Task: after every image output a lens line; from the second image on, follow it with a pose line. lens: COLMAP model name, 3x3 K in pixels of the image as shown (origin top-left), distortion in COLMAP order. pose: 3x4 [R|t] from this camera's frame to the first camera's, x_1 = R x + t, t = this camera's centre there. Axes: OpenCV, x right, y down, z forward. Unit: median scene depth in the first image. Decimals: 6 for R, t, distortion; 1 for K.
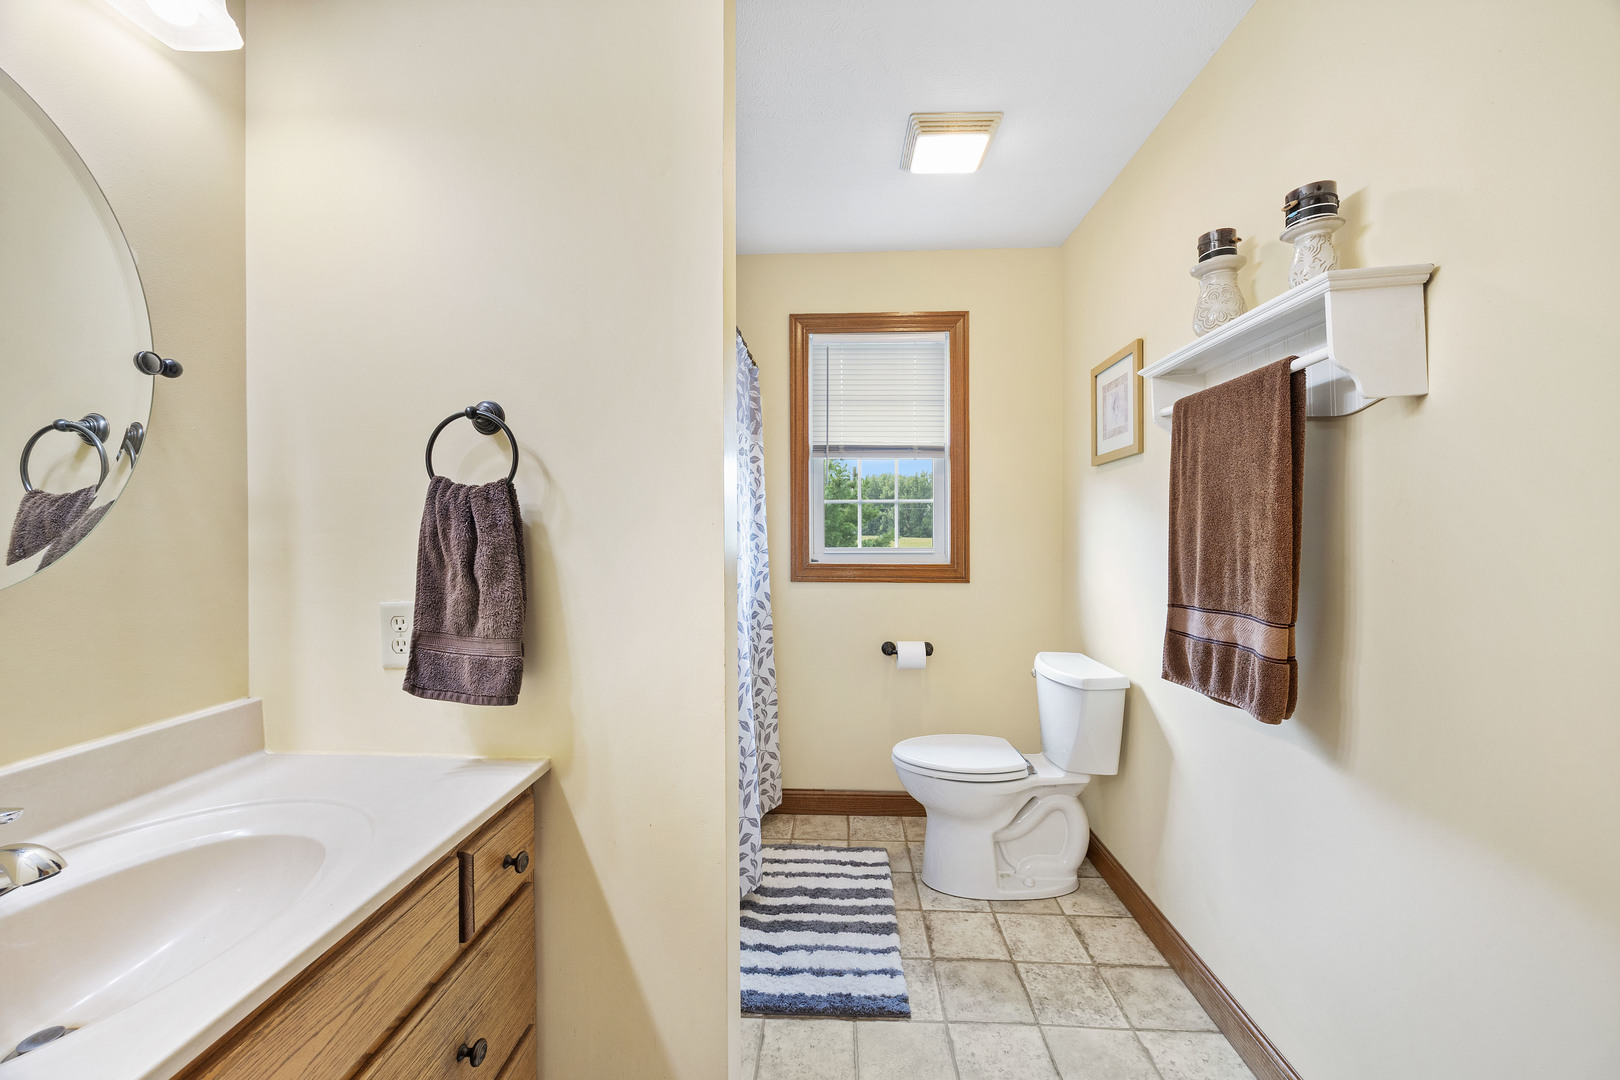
lens RADIAL K [[629.9, 0, 791.9], [0, 629.9, 534.4], [0, 0, 1]] dist [-0.005631, 0.000221]
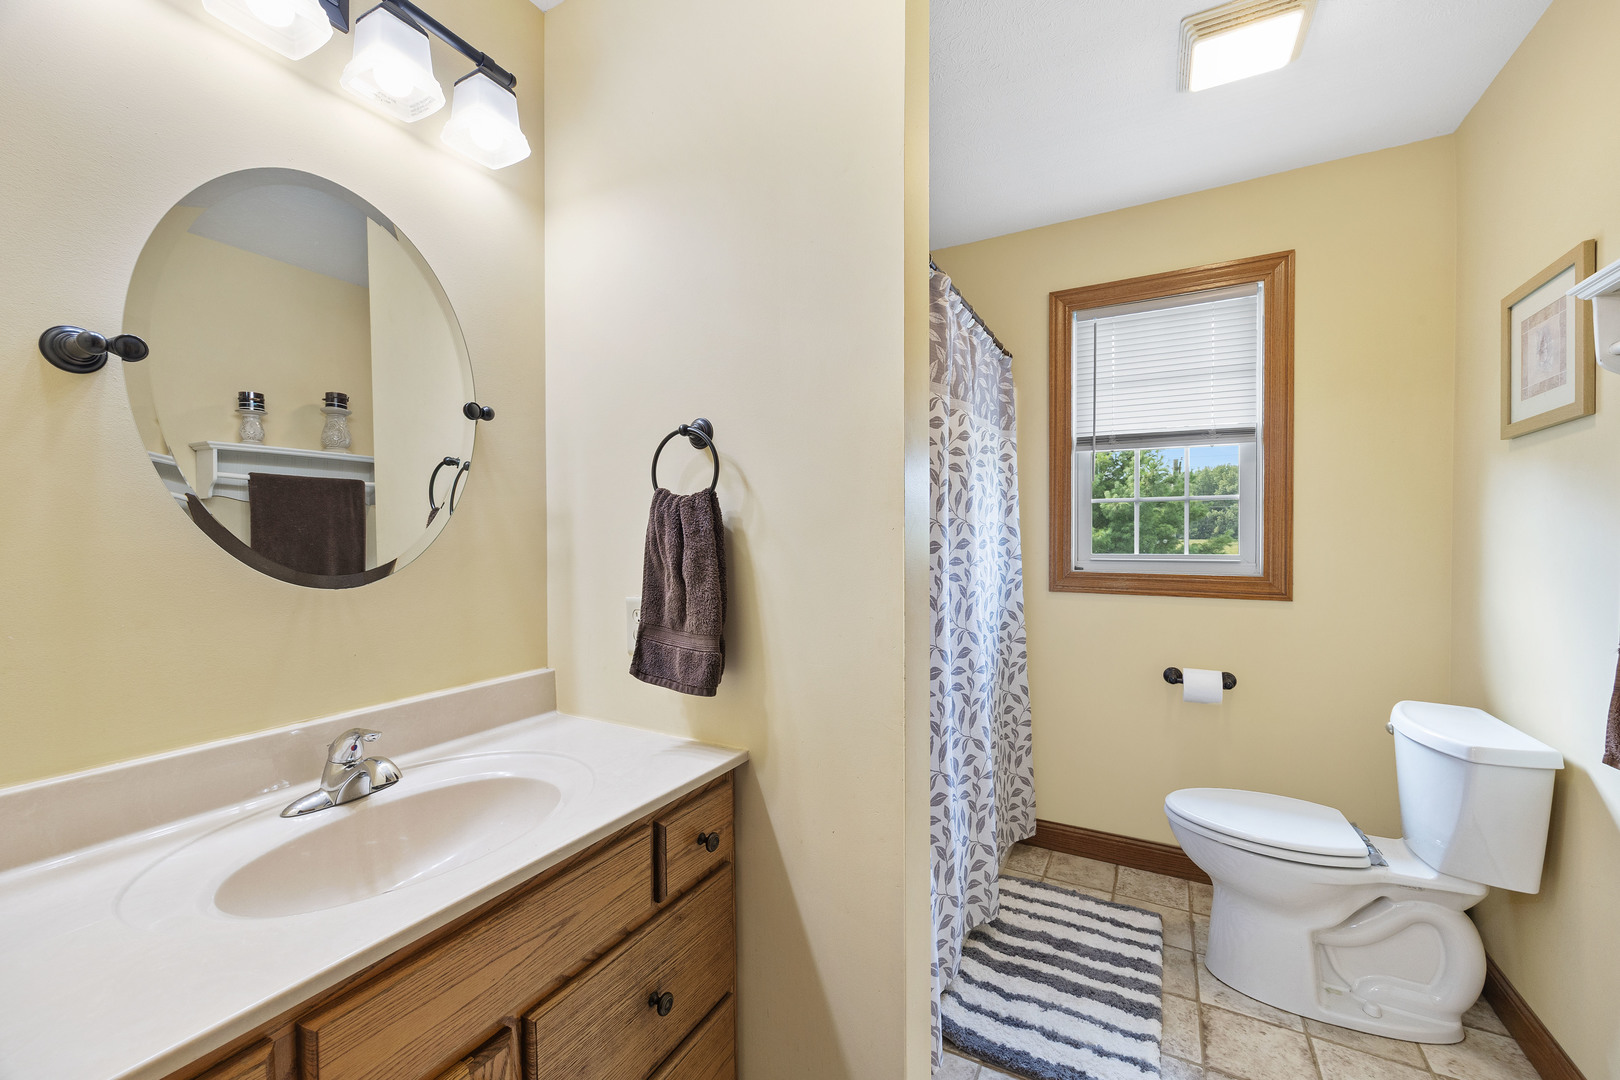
lens RADIAL K [[629.9, 0, 810.9], [0, 629.9, 543.3], [0, 0, 1]] dist [-0.005631, 0.000221]
pose [[0.898677, 0.003359, -0.438597, 0.109241], [0.000542, 0.999961, 0.008770, -0.001817], [0.438610, -0.008119, 0.898641, 0.057144]]
